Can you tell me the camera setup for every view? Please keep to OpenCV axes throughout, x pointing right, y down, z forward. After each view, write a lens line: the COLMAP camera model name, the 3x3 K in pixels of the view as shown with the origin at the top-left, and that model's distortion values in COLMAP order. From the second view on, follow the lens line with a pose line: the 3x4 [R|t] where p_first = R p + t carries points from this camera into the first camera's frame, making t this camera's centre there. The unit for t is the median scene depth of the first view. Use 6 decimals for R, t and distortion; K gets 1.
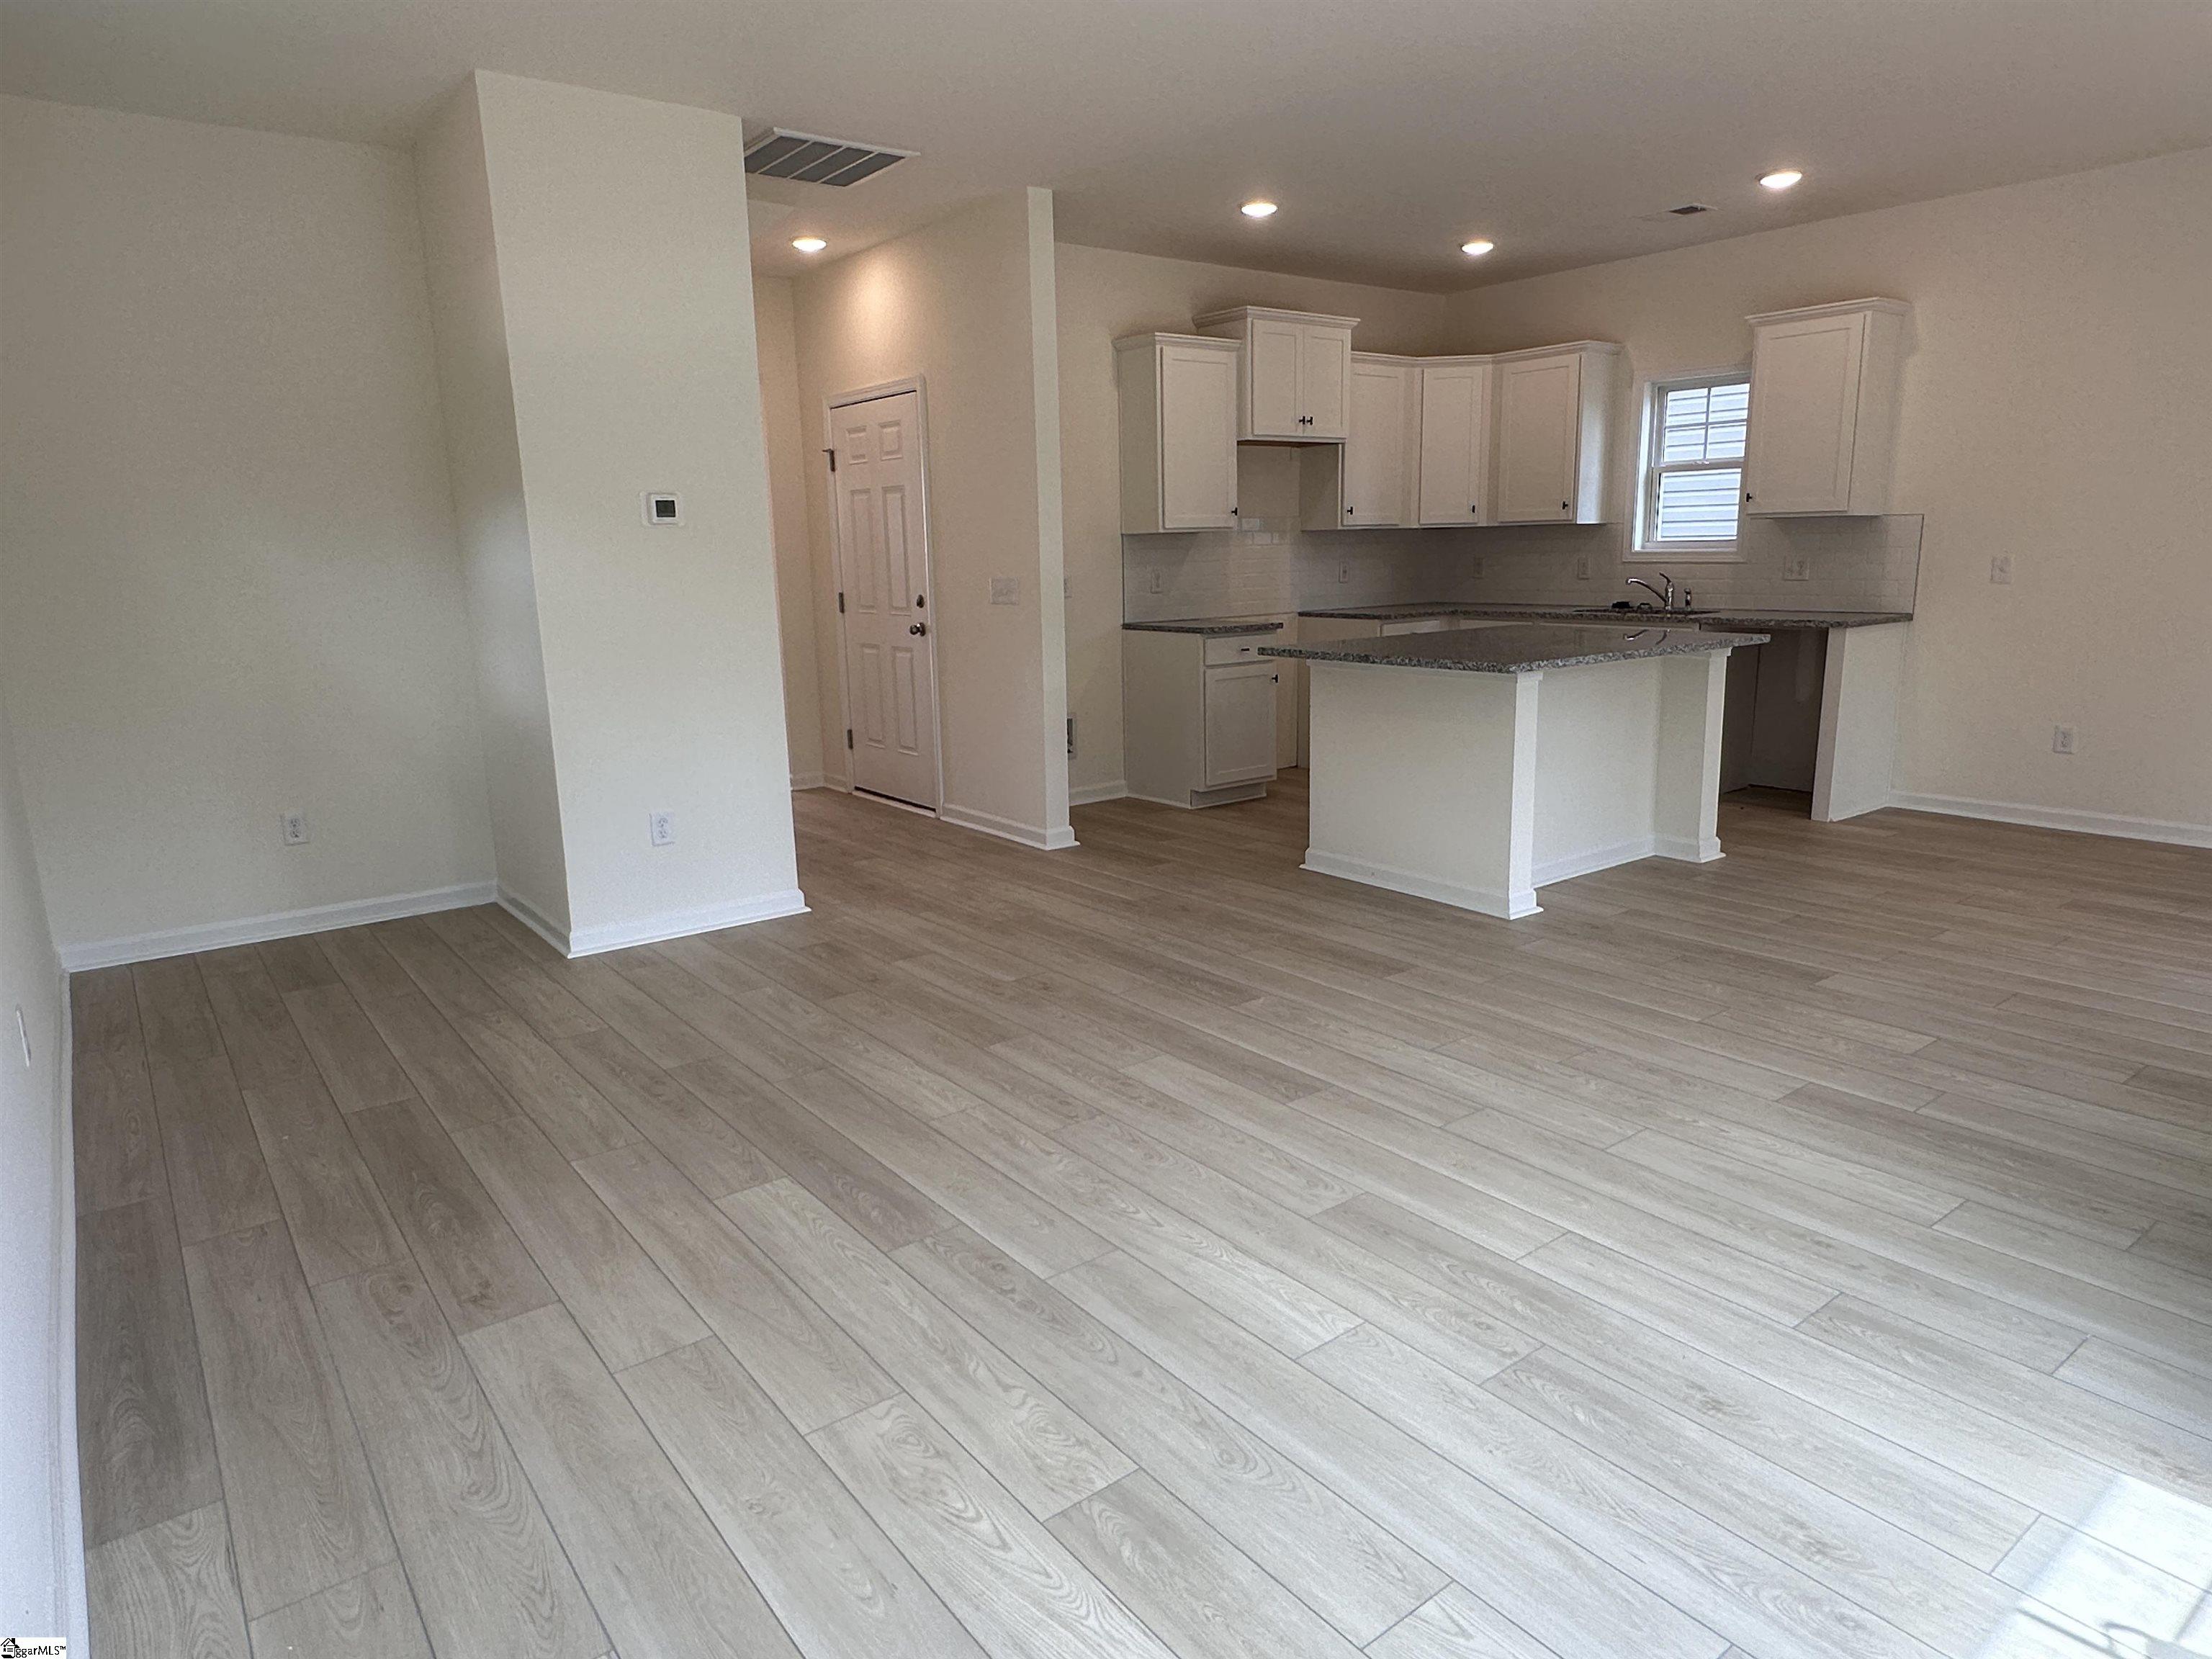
lens RADIAL K [[1338.7, 0, 1106.0], [0, 1338.7, 819.4], [0, 0, 1]] dist [-0.009952, 0.005631]
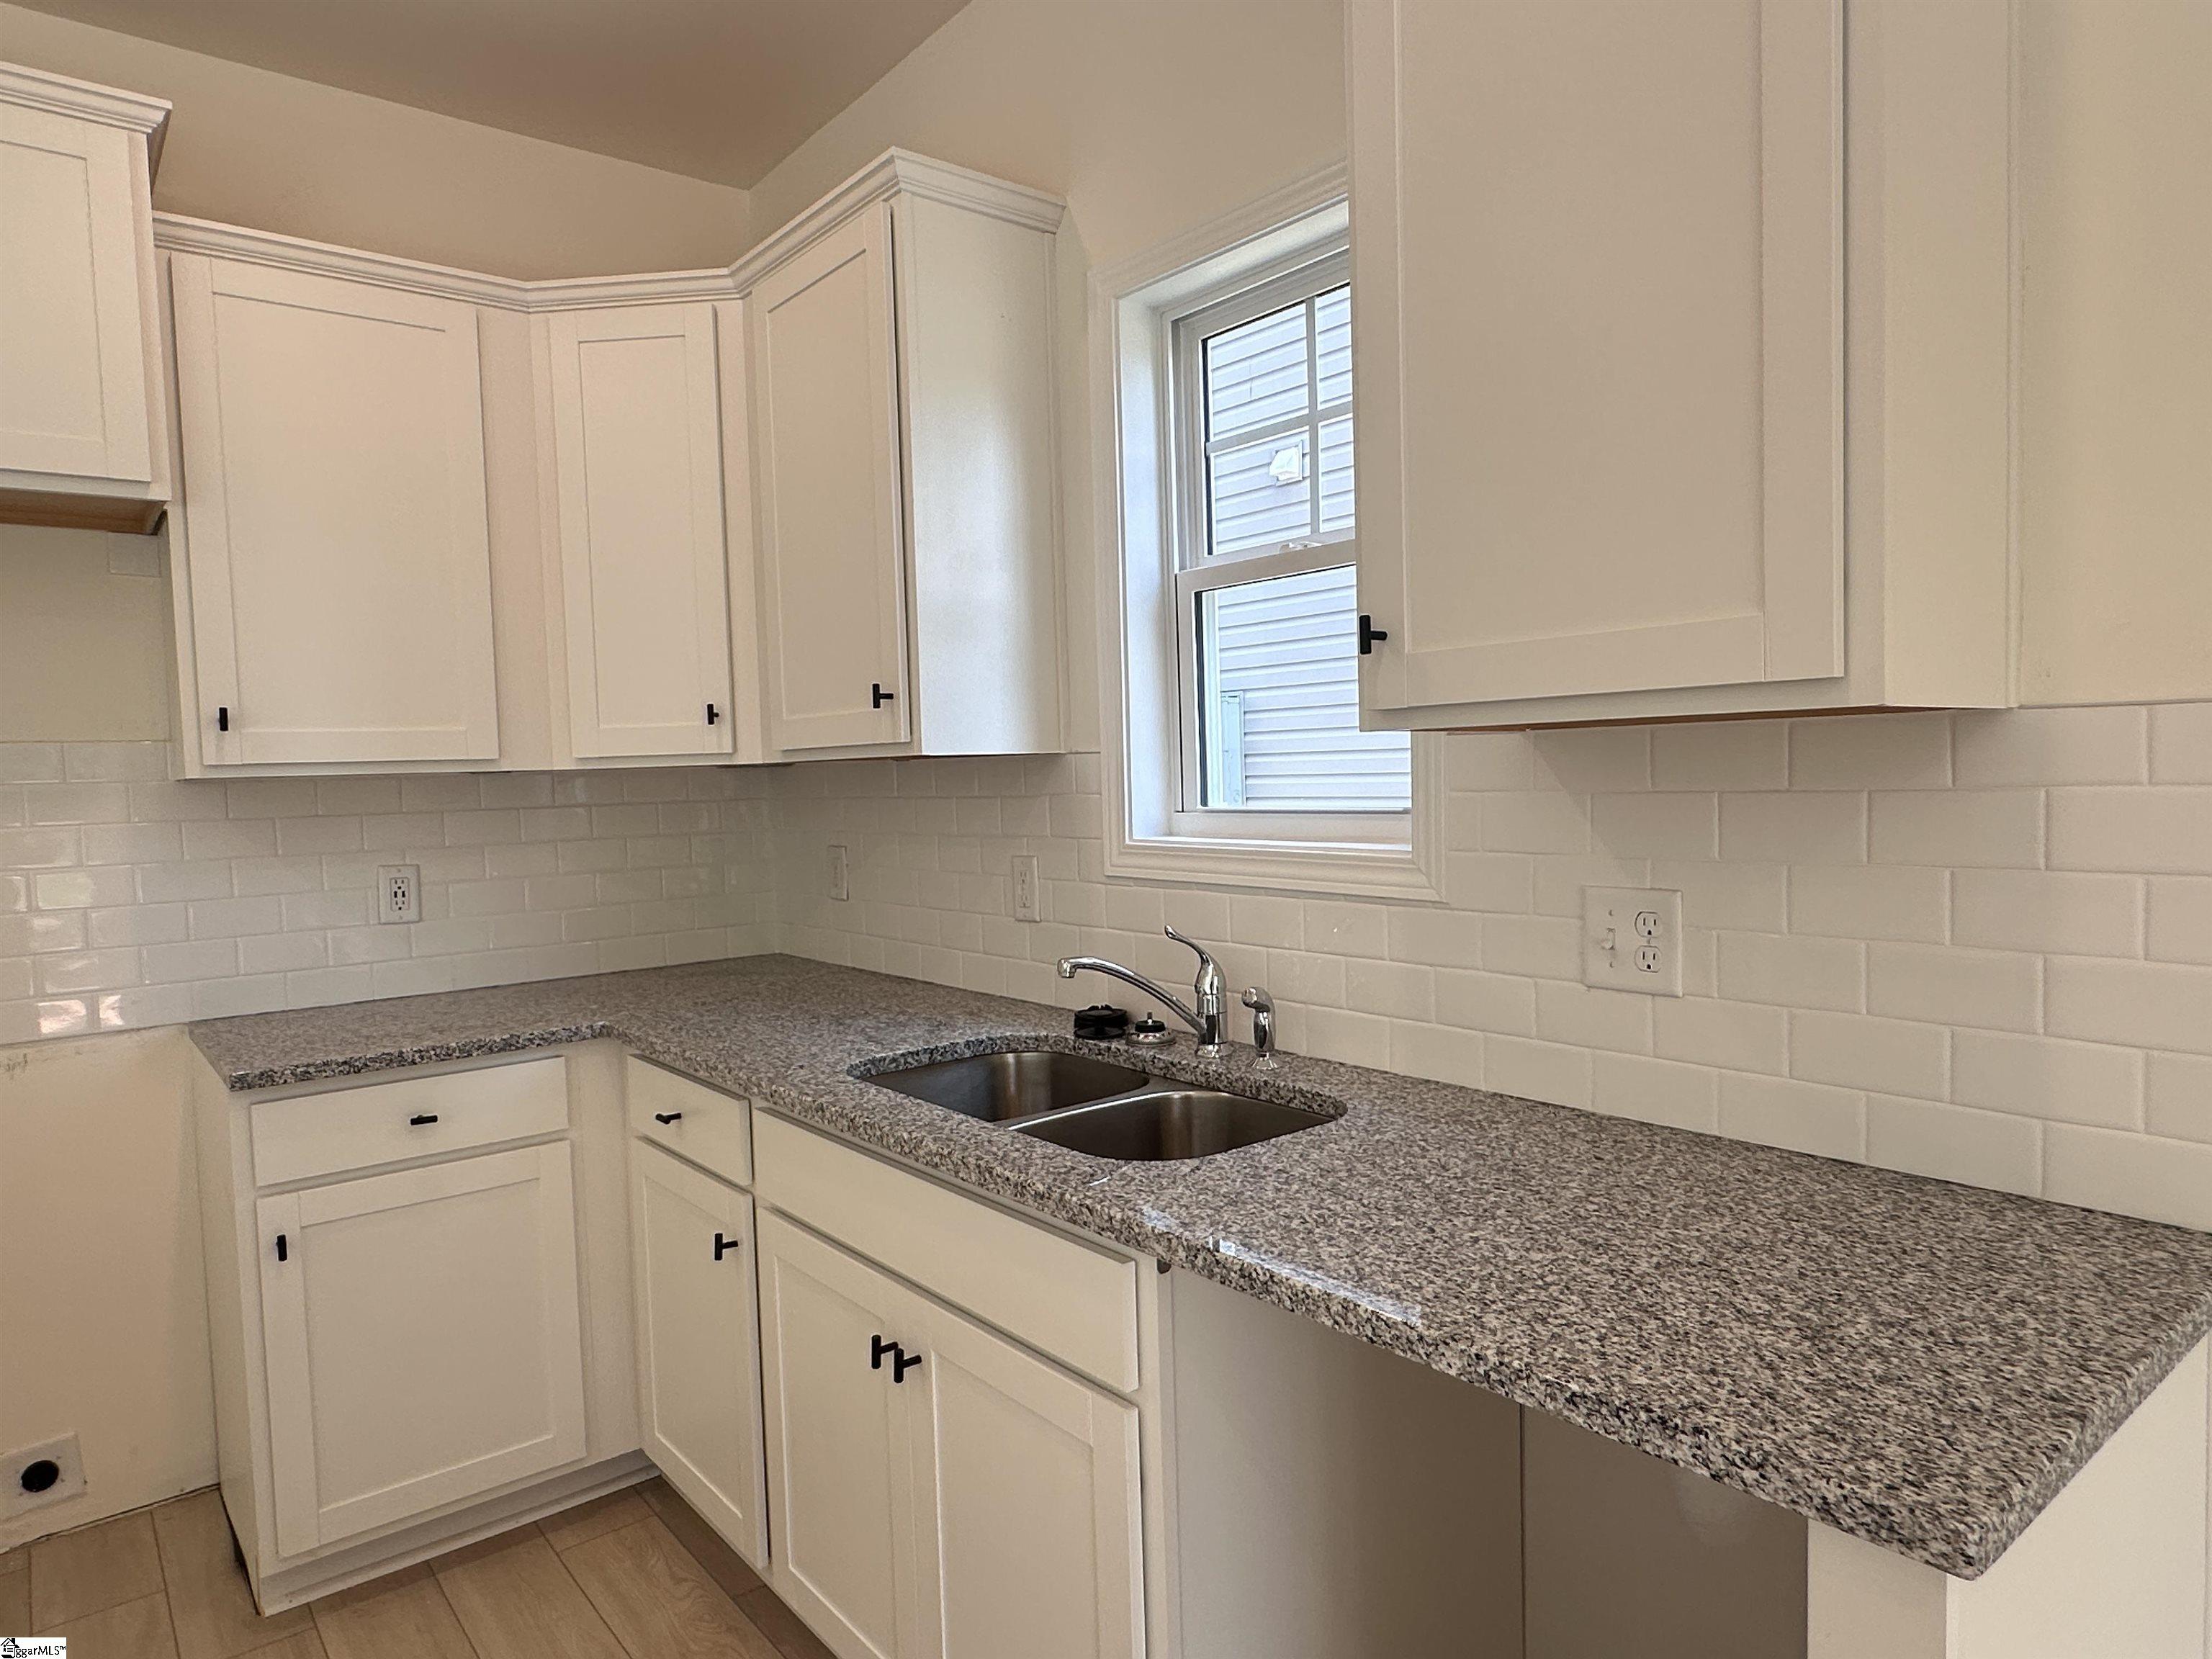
lens RADIAL K [[1338.7, 0, 1096.6], [0, 1338.7, 835.1], [0, 0, 1]] dist [-0.009952, 0.005631]
pose [[0.999773, -0.009111, 0.019274, 0.662961], [0.012007, 0.987700, -0.155898, -0.269307], [-0.017617, 0.156094, 0.987585, 1.216117]]
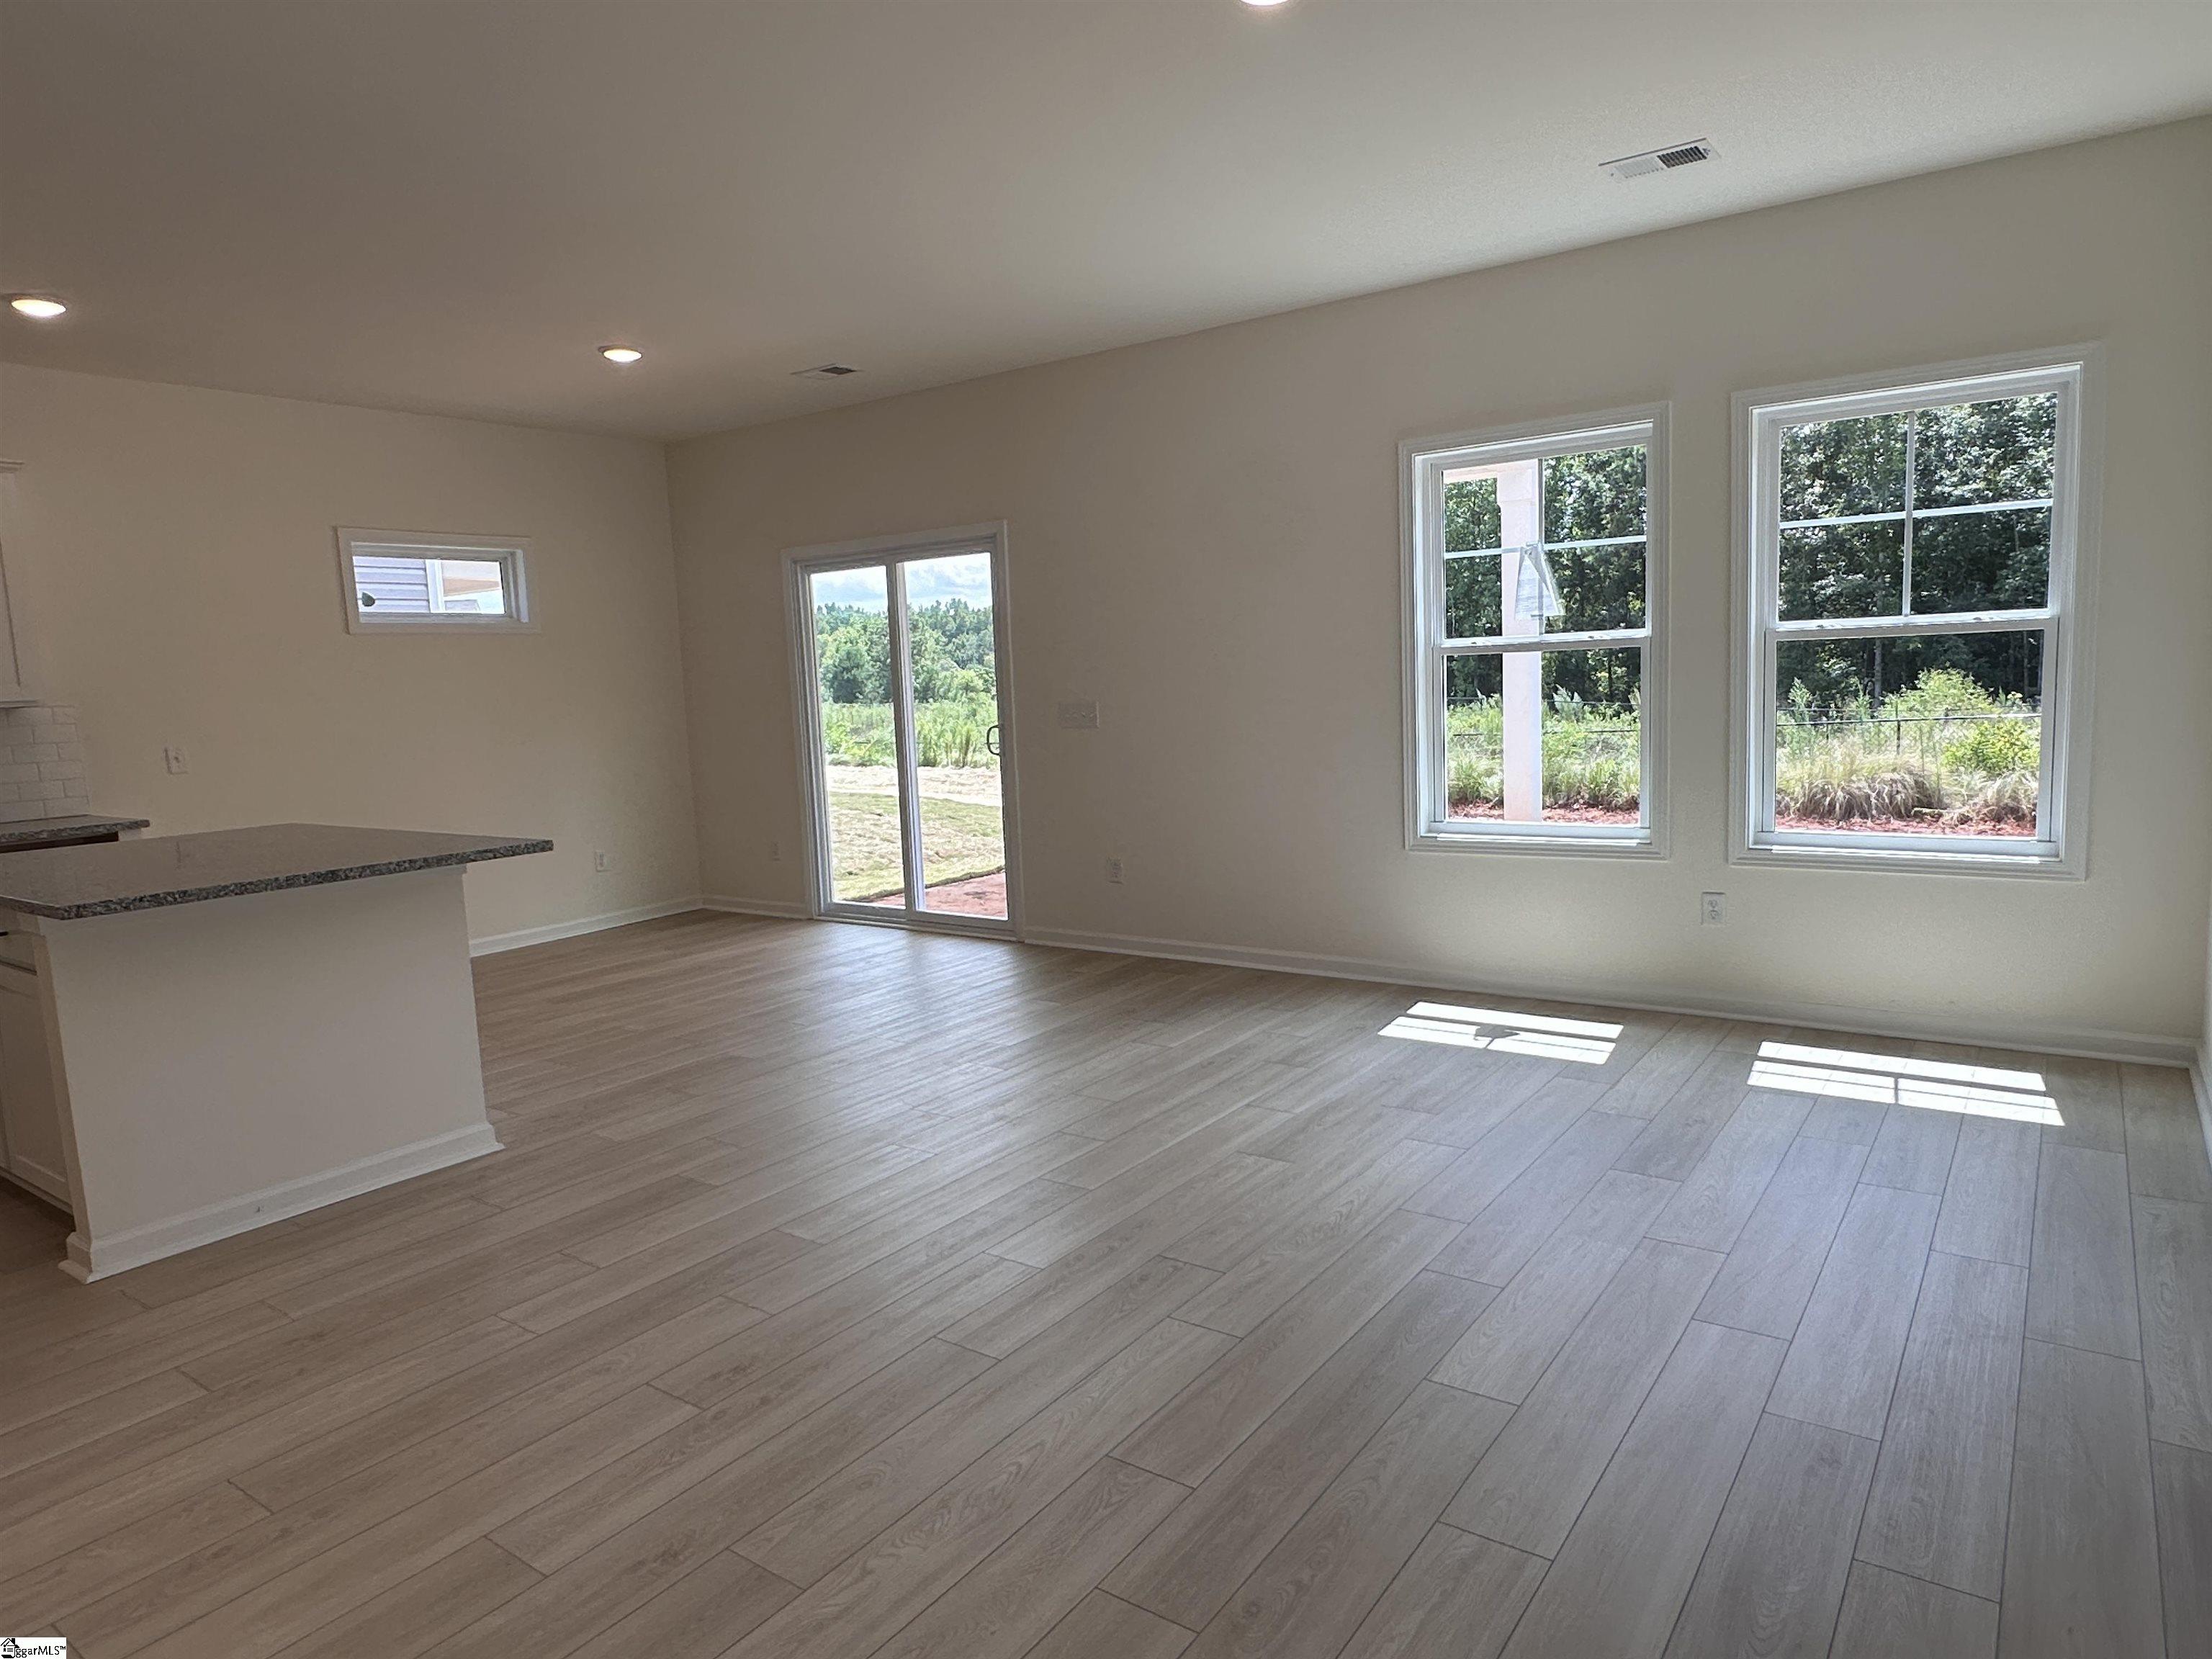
lens RADIAL K [[1338.7, 0, 1105.6], [0, 1338.7, 824.5], [0, 0, 1]] dist [-0.009952, 0.005631]
pose [[-0.283545, -0.072848, 0.956188, -0.660330], [0.242624, 0.959219, 0.145026, -0.167369], [-0.927758, 0.273115, -0.254308, 0.893891]]
